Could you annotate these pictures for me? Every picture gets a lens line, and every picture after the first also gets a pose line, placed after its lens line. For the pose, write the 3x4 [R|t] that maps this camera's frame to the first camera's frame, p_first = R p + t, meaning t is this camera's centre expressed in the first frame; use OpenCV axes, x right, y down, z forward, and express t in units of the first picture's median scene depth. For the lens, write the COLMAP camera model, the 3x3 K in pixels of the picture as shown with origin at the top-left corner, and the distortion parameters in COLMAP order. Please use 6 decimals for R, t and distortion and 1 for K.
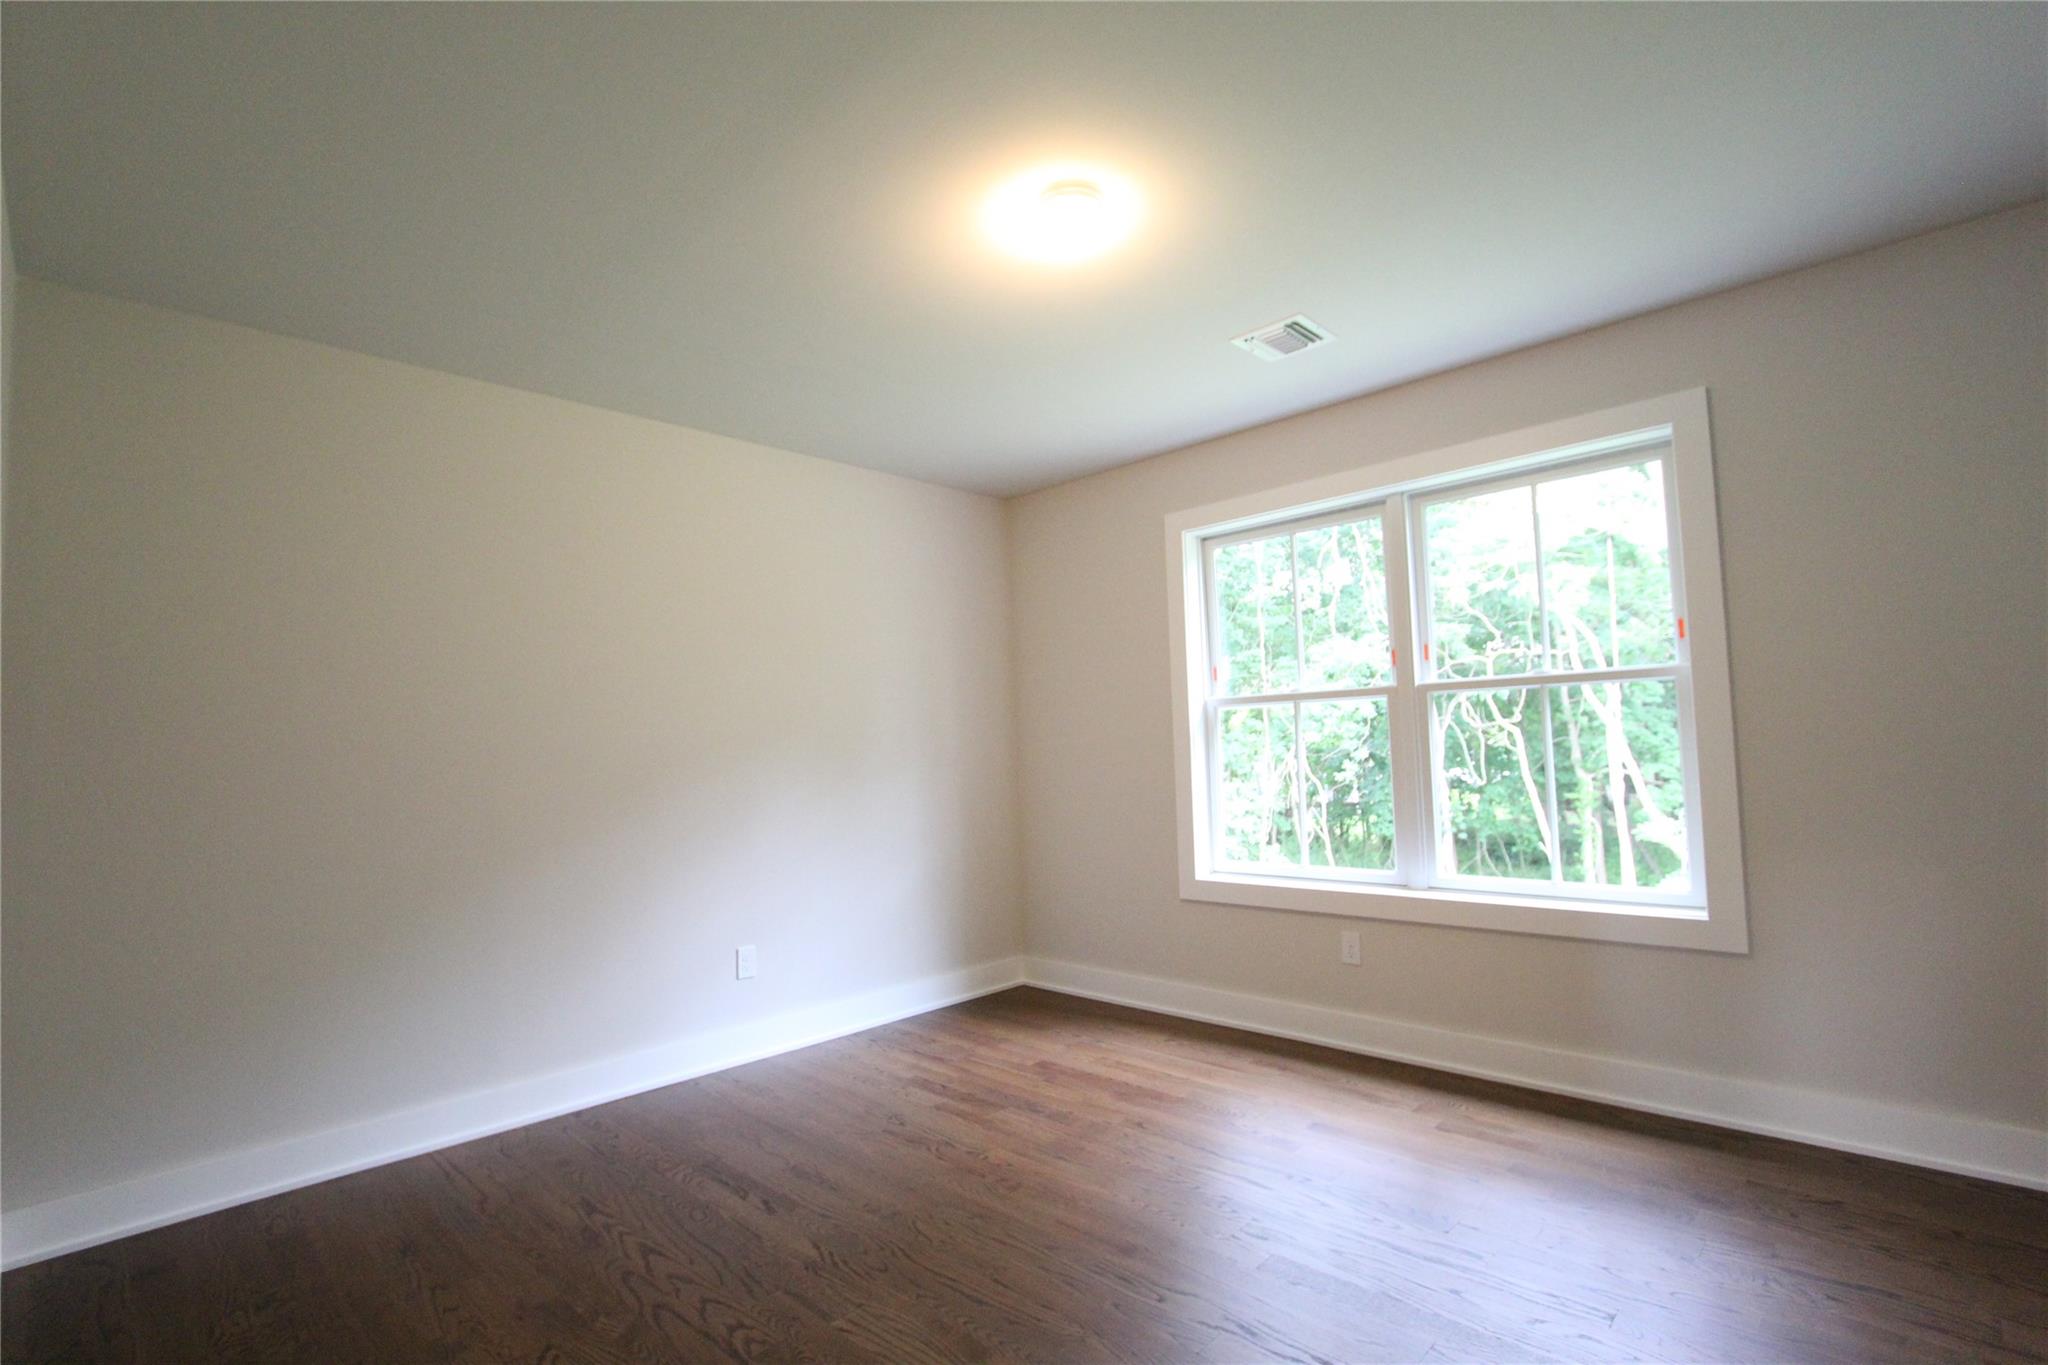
lens RADIAL K [[999.9, 0, 991.8], [0, 999.9, 679.7], [0, 0, 1]] dist [-0.020412, -0.000174]
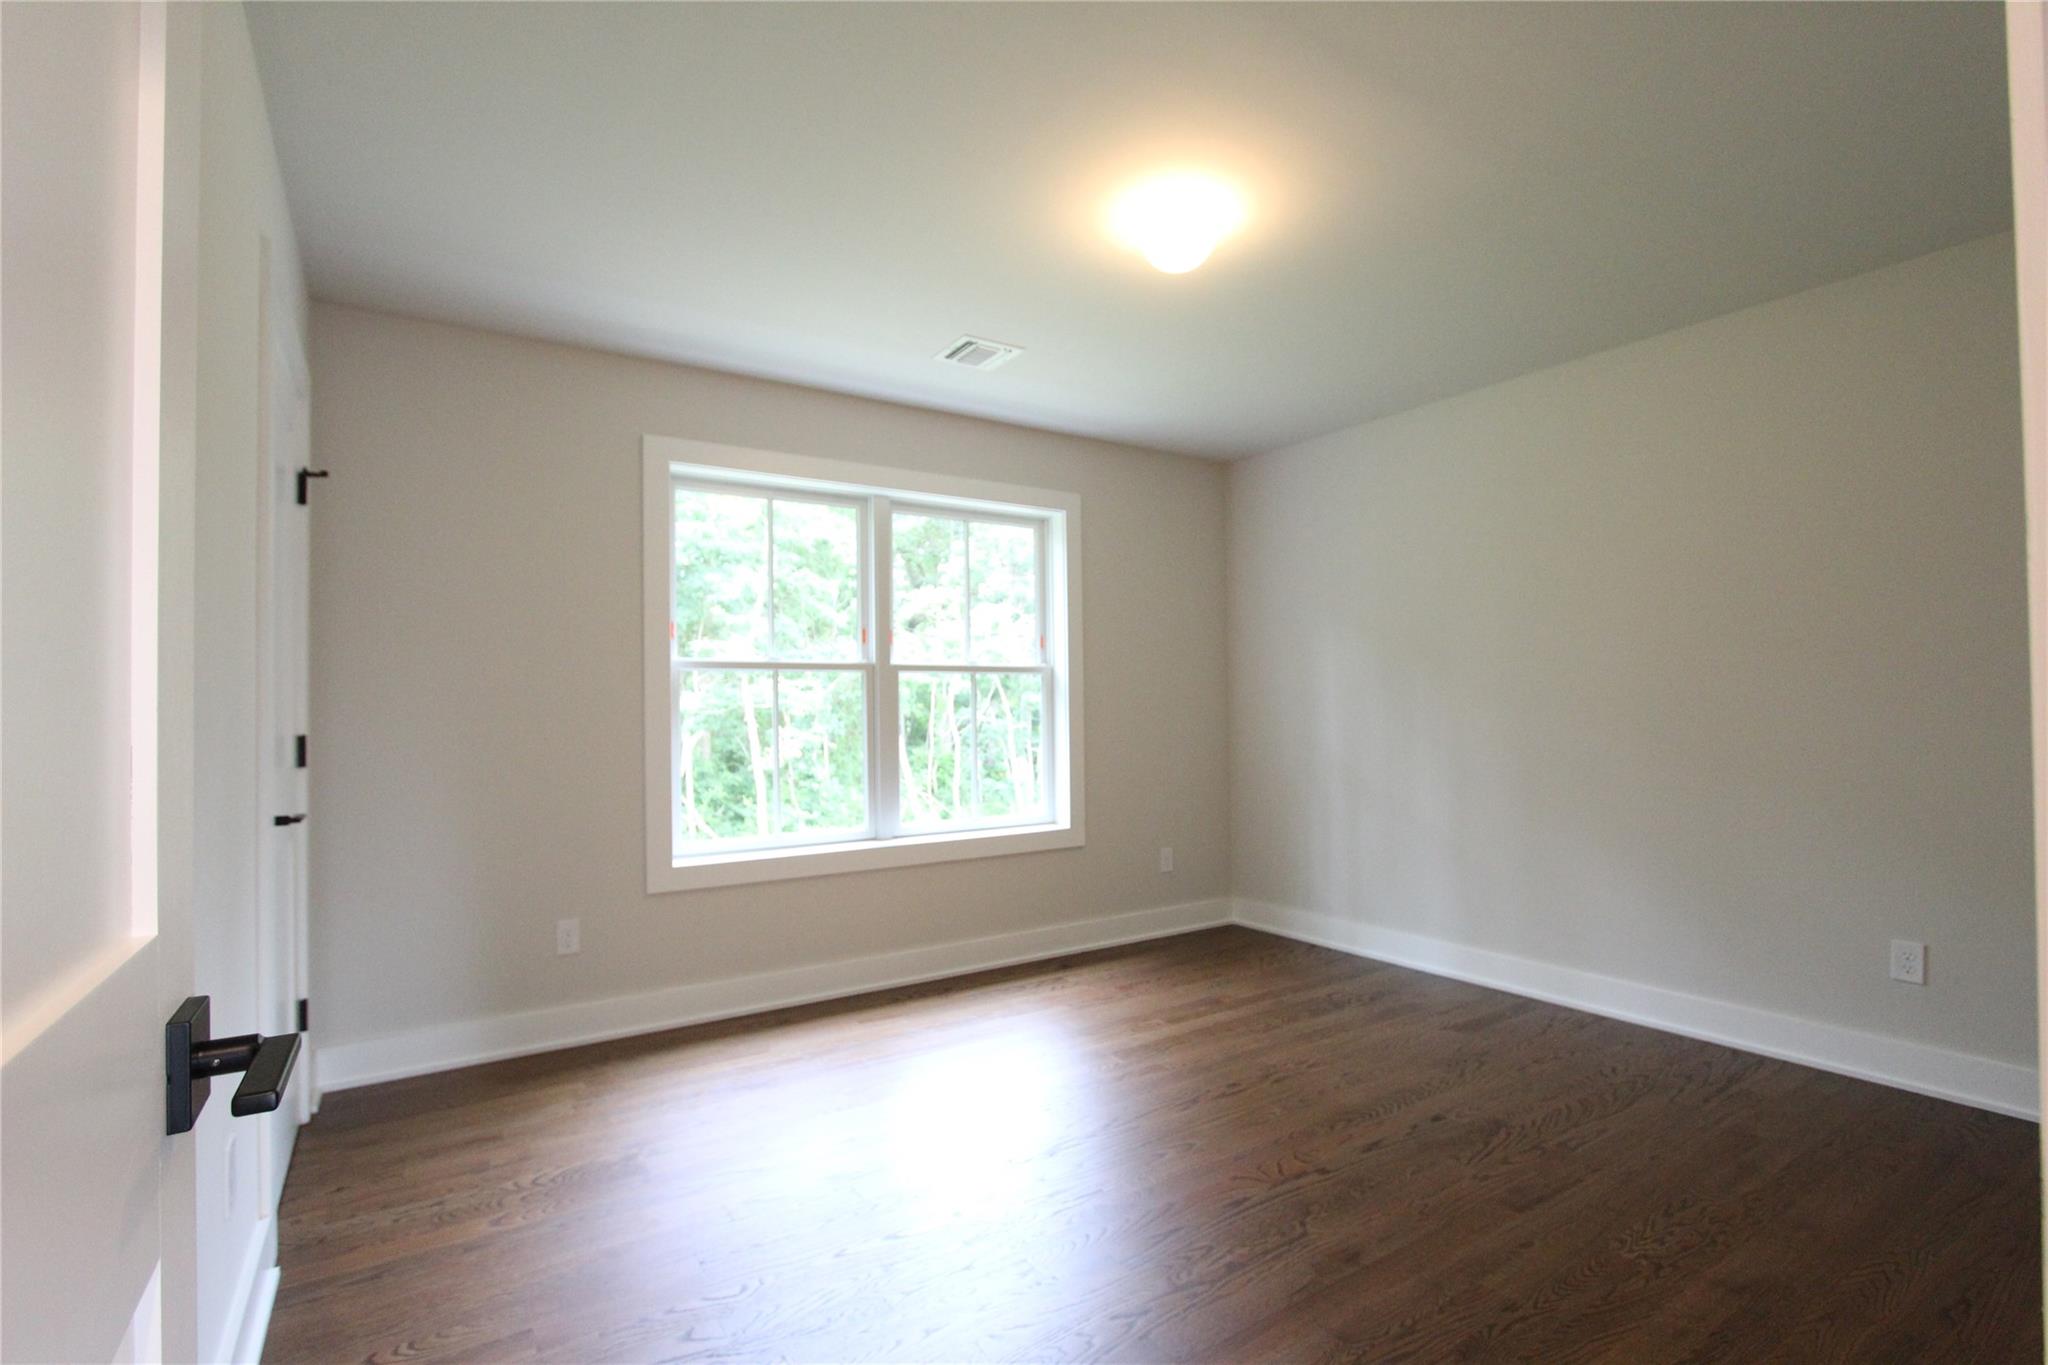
lens RADIAL K [[944.5, 0, 1019.9], [0, 944.5, 692.8], [0, 0, 1]] dist [-0.017393, 0.001540]
pose [[0.174022, 0.048291, 0.983557, -0.615285], [-0.065384, 0.997159, -0.037390, 0.067585], [-0.982569, -0.057802, 0.176685, 0.633685]]
